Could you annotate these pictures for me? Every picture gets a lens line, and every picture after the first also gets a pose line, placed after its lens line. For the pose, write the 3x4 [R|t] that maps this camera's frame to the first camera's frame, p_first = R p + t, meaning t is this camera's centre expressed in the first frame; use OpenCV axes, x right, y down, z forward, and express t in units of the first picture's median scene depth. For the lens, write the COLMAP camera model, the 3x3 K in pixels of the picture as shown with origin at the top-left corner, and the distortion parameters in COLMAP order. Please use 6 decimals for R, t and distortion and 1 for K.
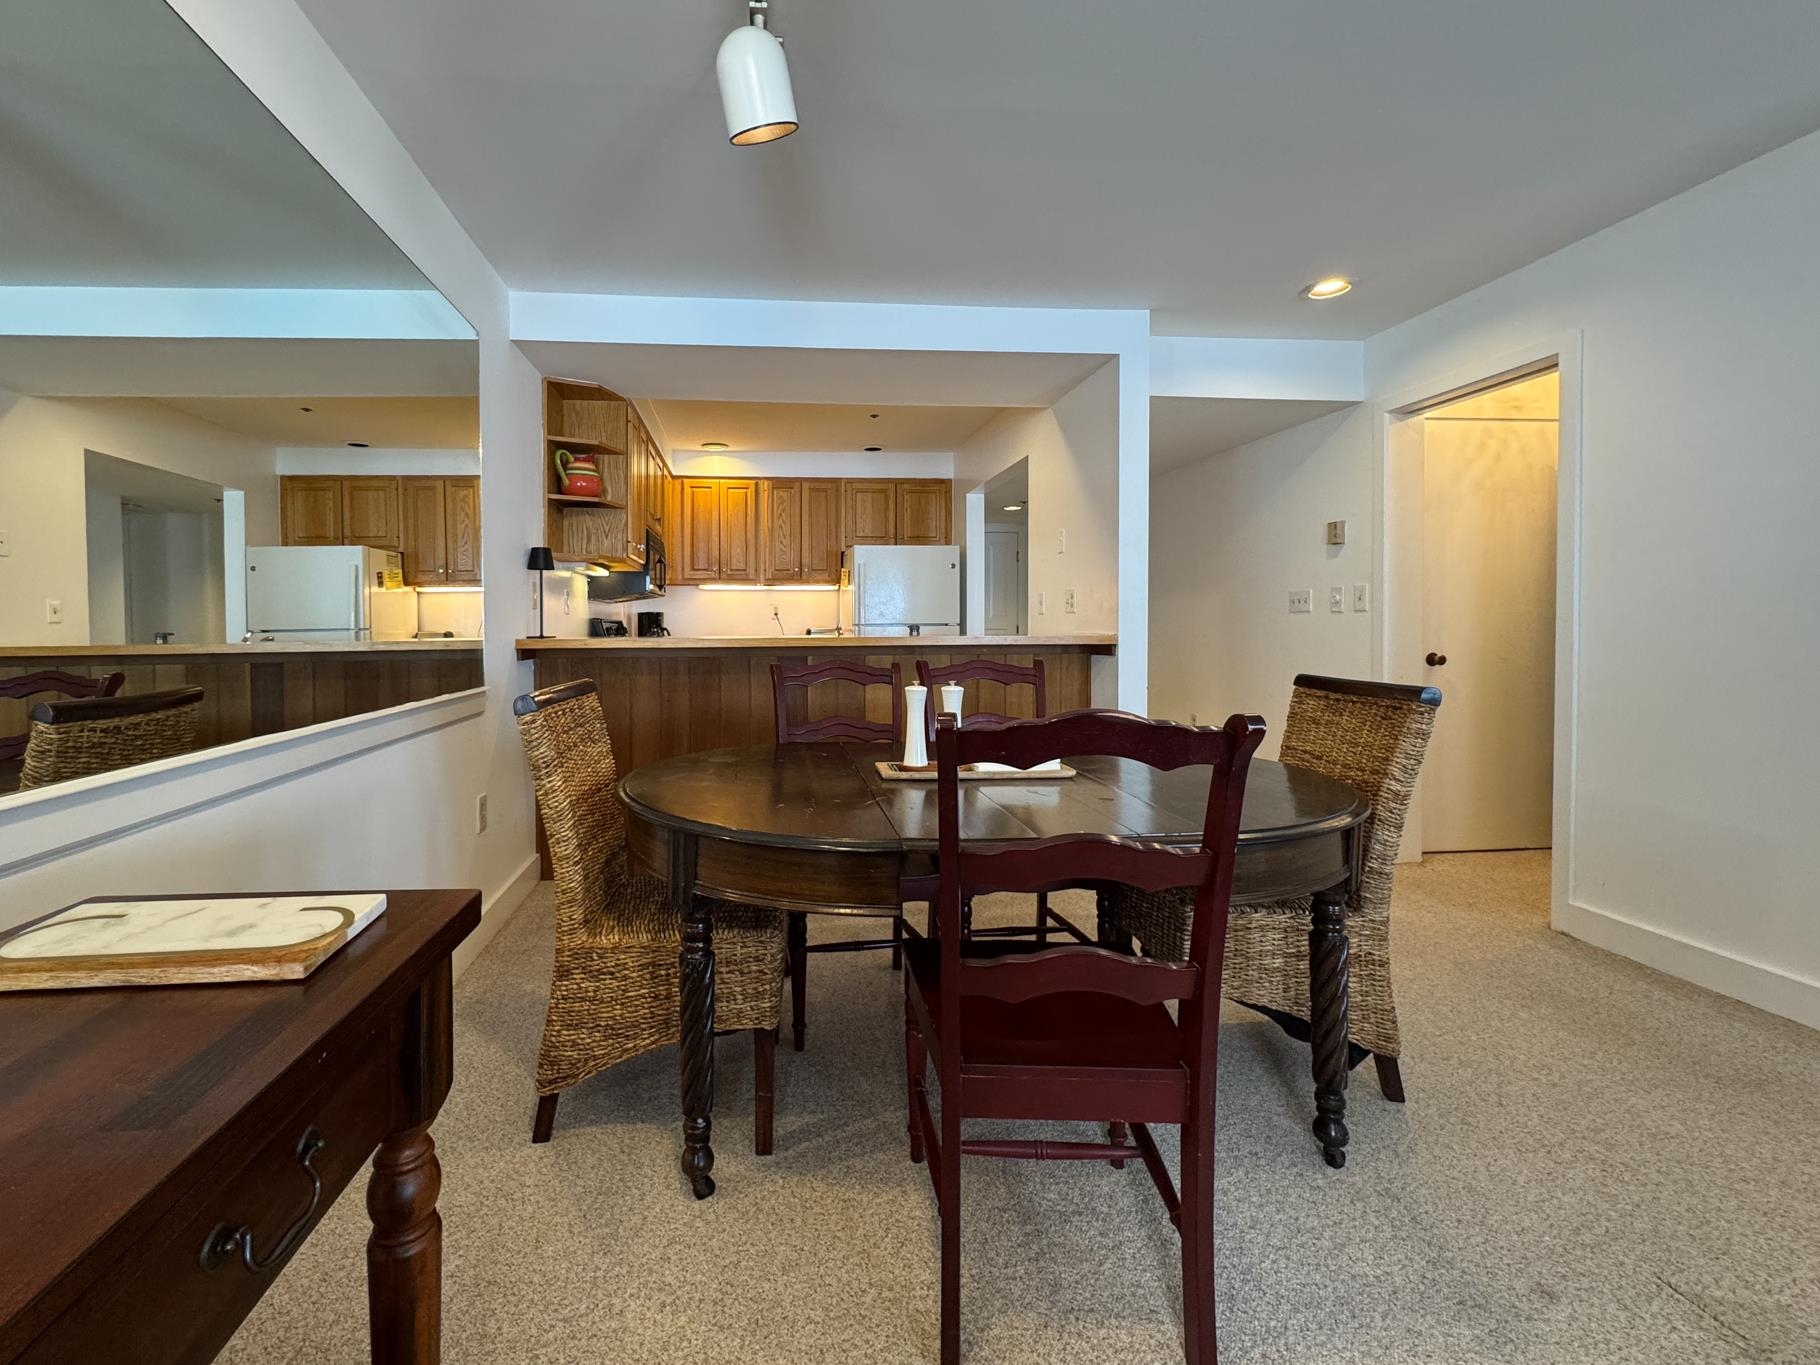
lens RADIAL K [[809.3, 0, 855.1], [0, 809.3, 624.9], [0, 0, 1]] dist [-0.002031, -0.000190]
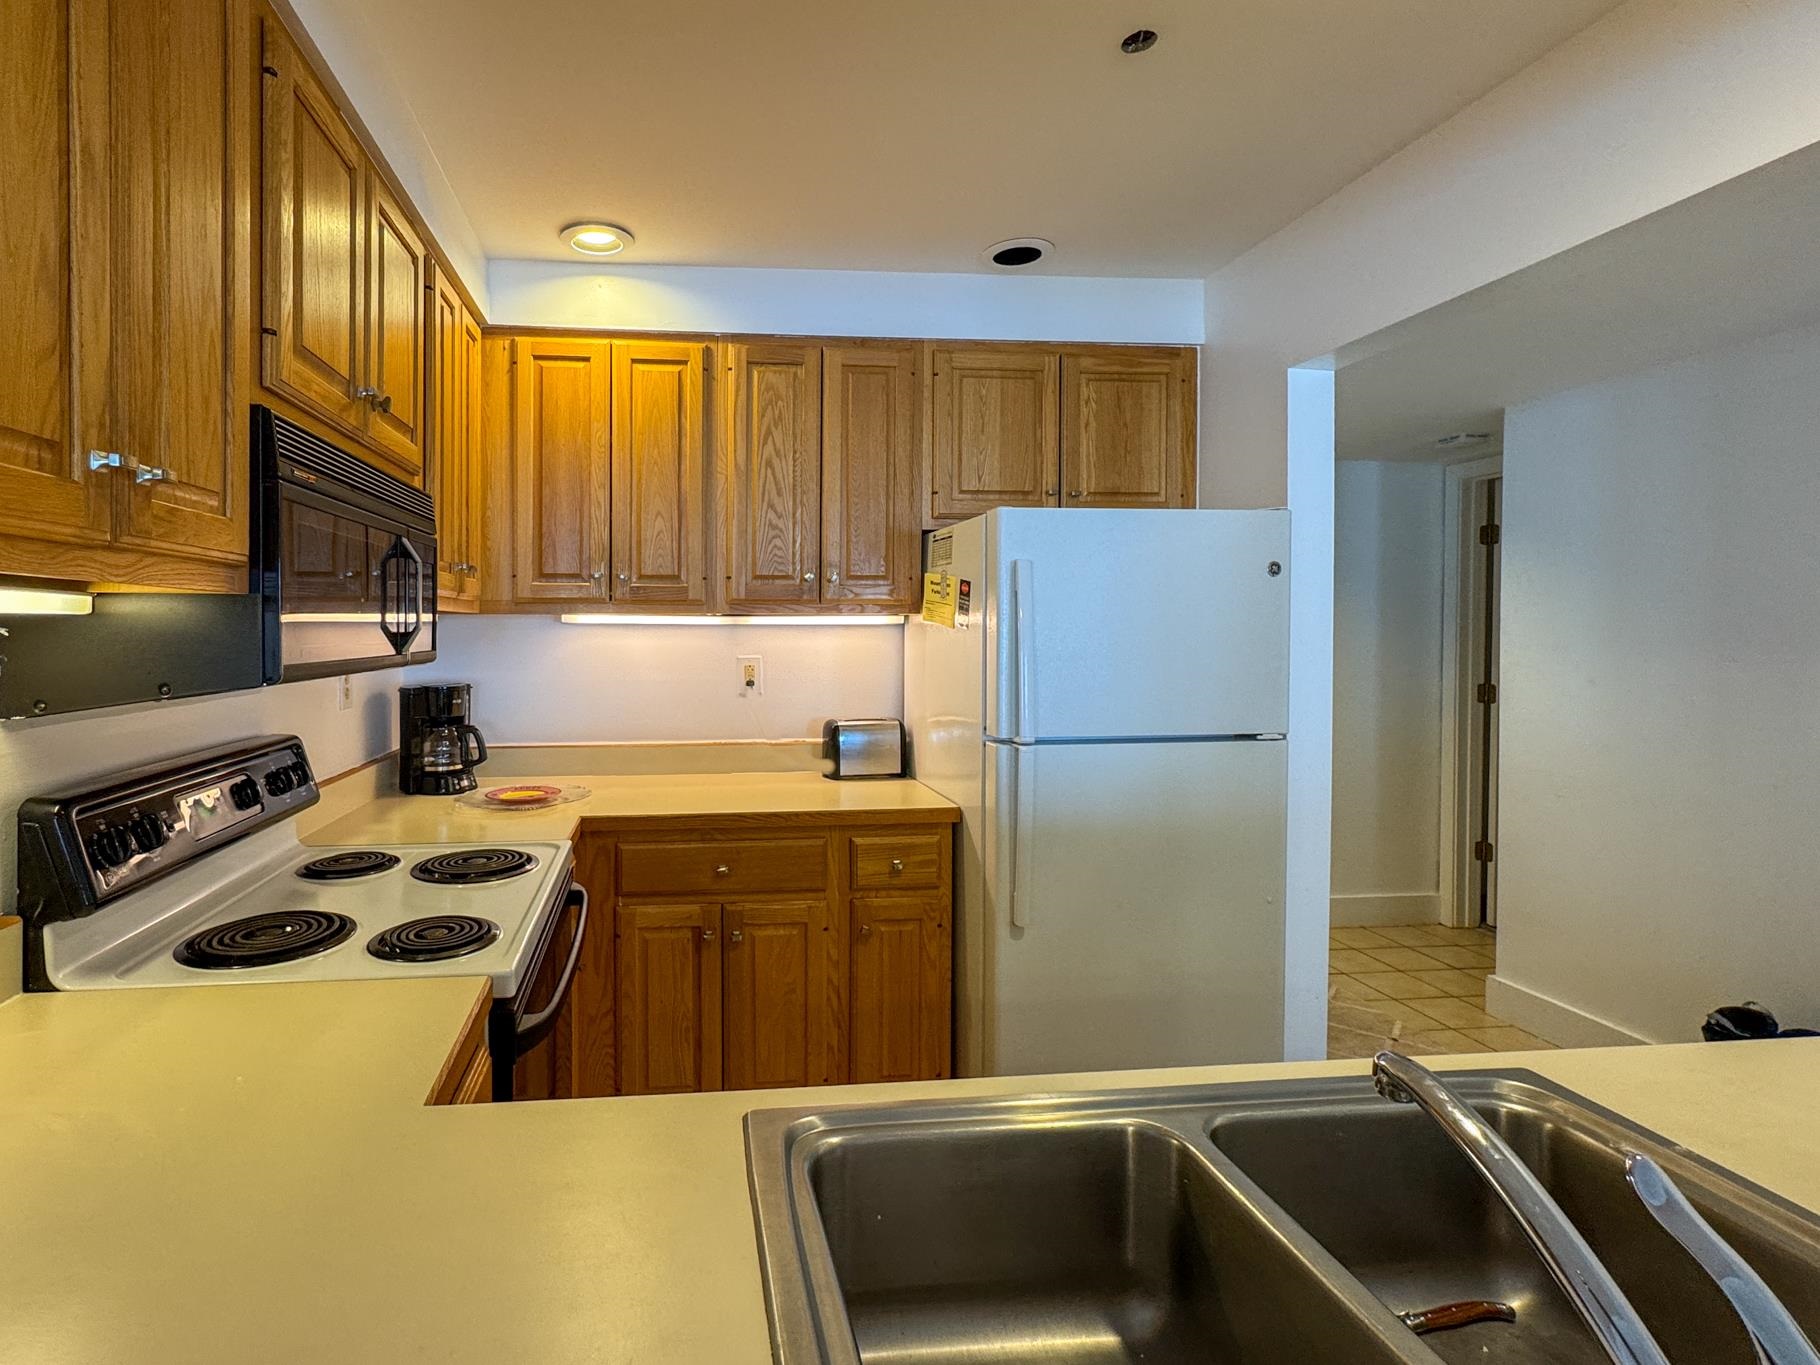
lens RADIAL K [[896.5, 0, 761.2], [0, 896.5, 643.6], [0, 0, 1]] dist [0.004240, -0.000762]
pose [[0.999578, 0.002636, -0.028936, -0.083319], [-0.002154, 0.999858, 0.016691, -0.043570], [0.028976, -0.016621, 0.999442, 0.573826]]
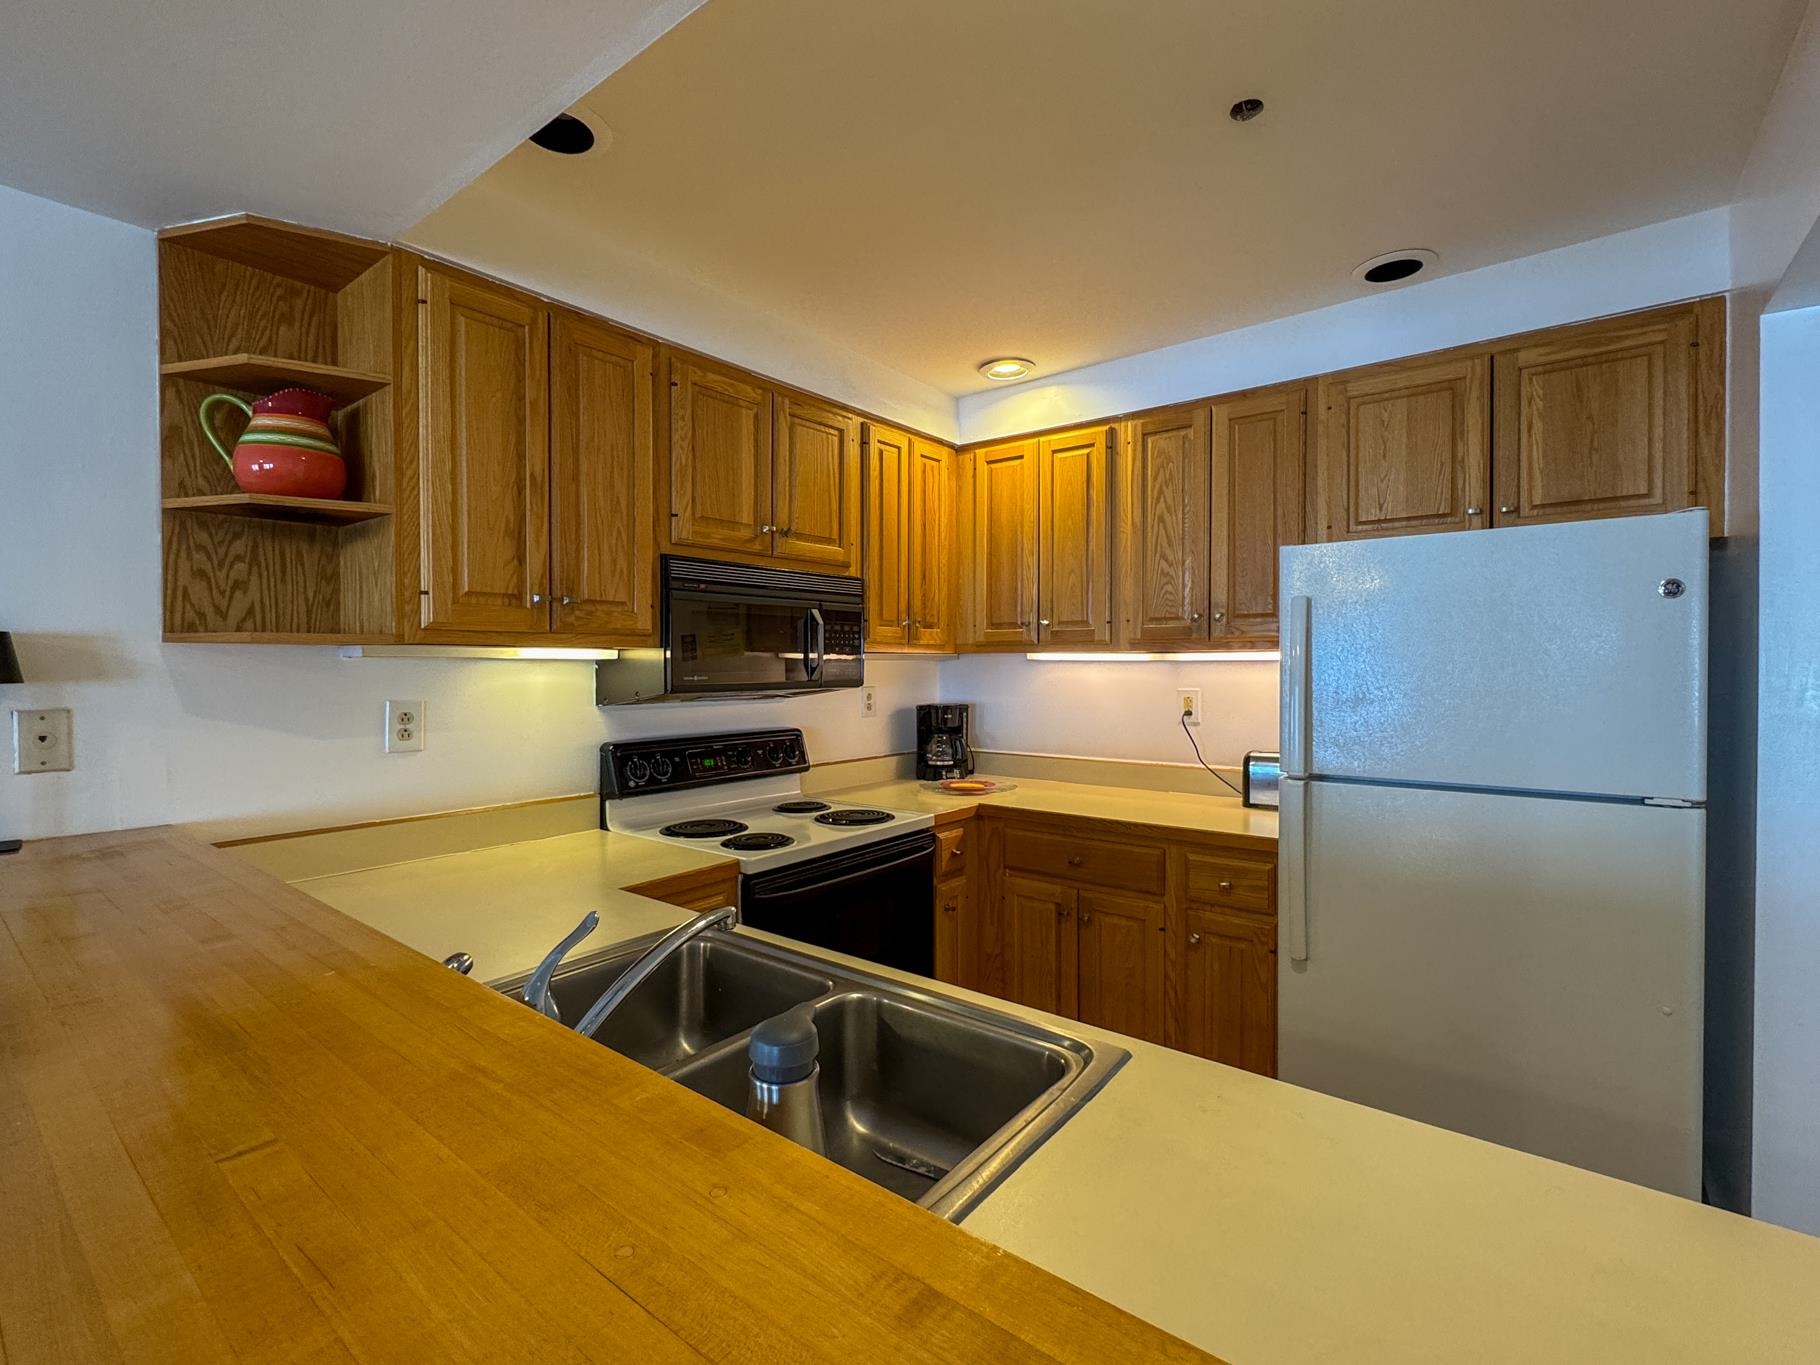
lens RADIAL K [[831.4, 0, 902.0], [0, 831.4, 673.1], [0, 0, 1]] dist [-0.001696, 0.001356]
pose [[0.704760, 0.010342, -0.709370, 0.129454], [-0.000081, 0.999895, 0.014498, -0.045285], [0.709446, -0.010160, 0.704687, 0.583772]]
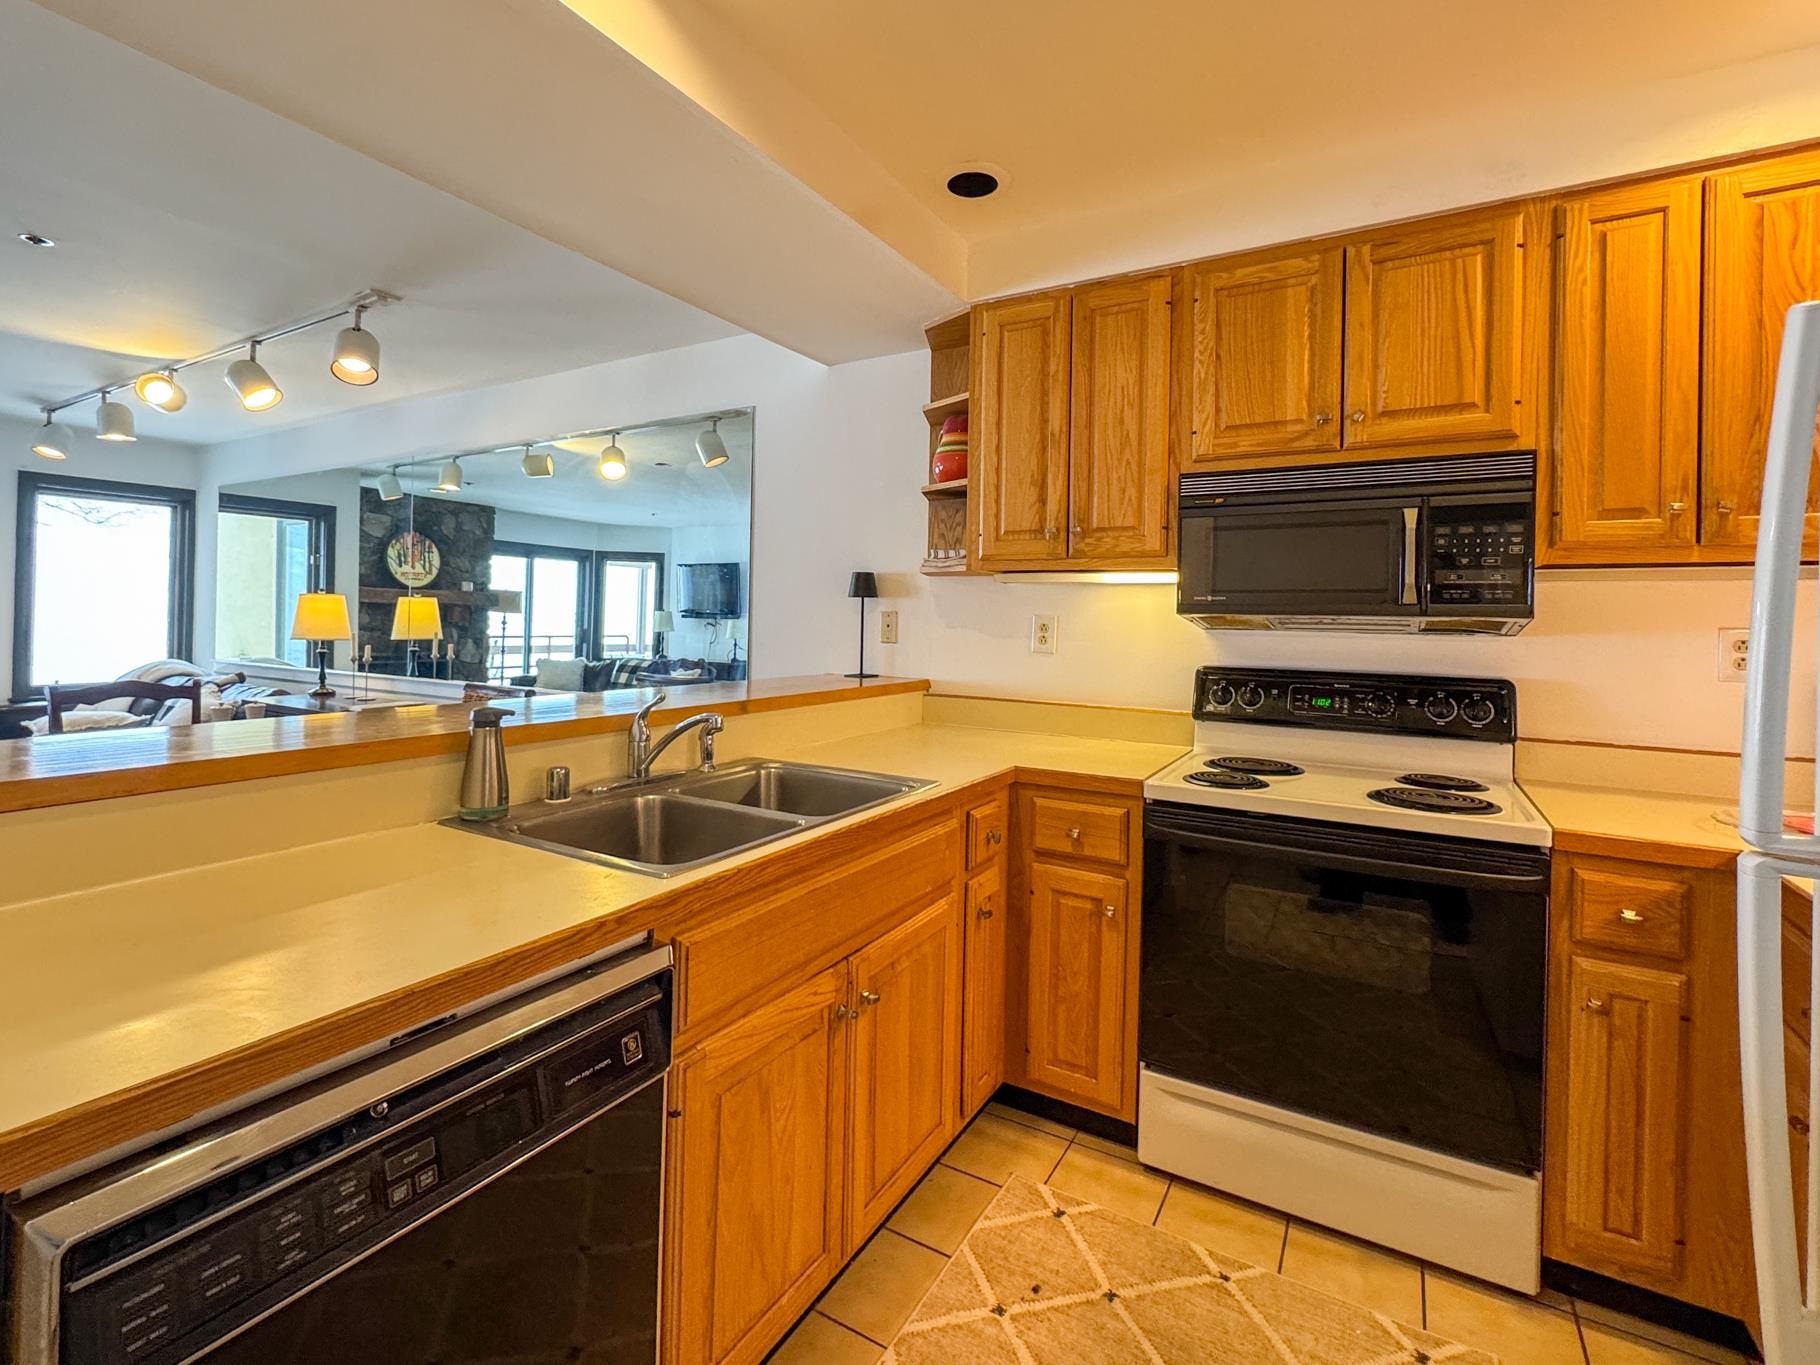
lens RADIAL K [[831.4, 0, 888.1], [0, 831.4, 613.2], [0, 0, 1]] dist [-0.001696, 0.001356]
pose [[-0.618295, -0.012830, -0.785842, 0.163199], [-0.018002, 0.999836, -0.002160, -0.027908], [0.785740, 0.012811, -0.618424, 0.892410]]
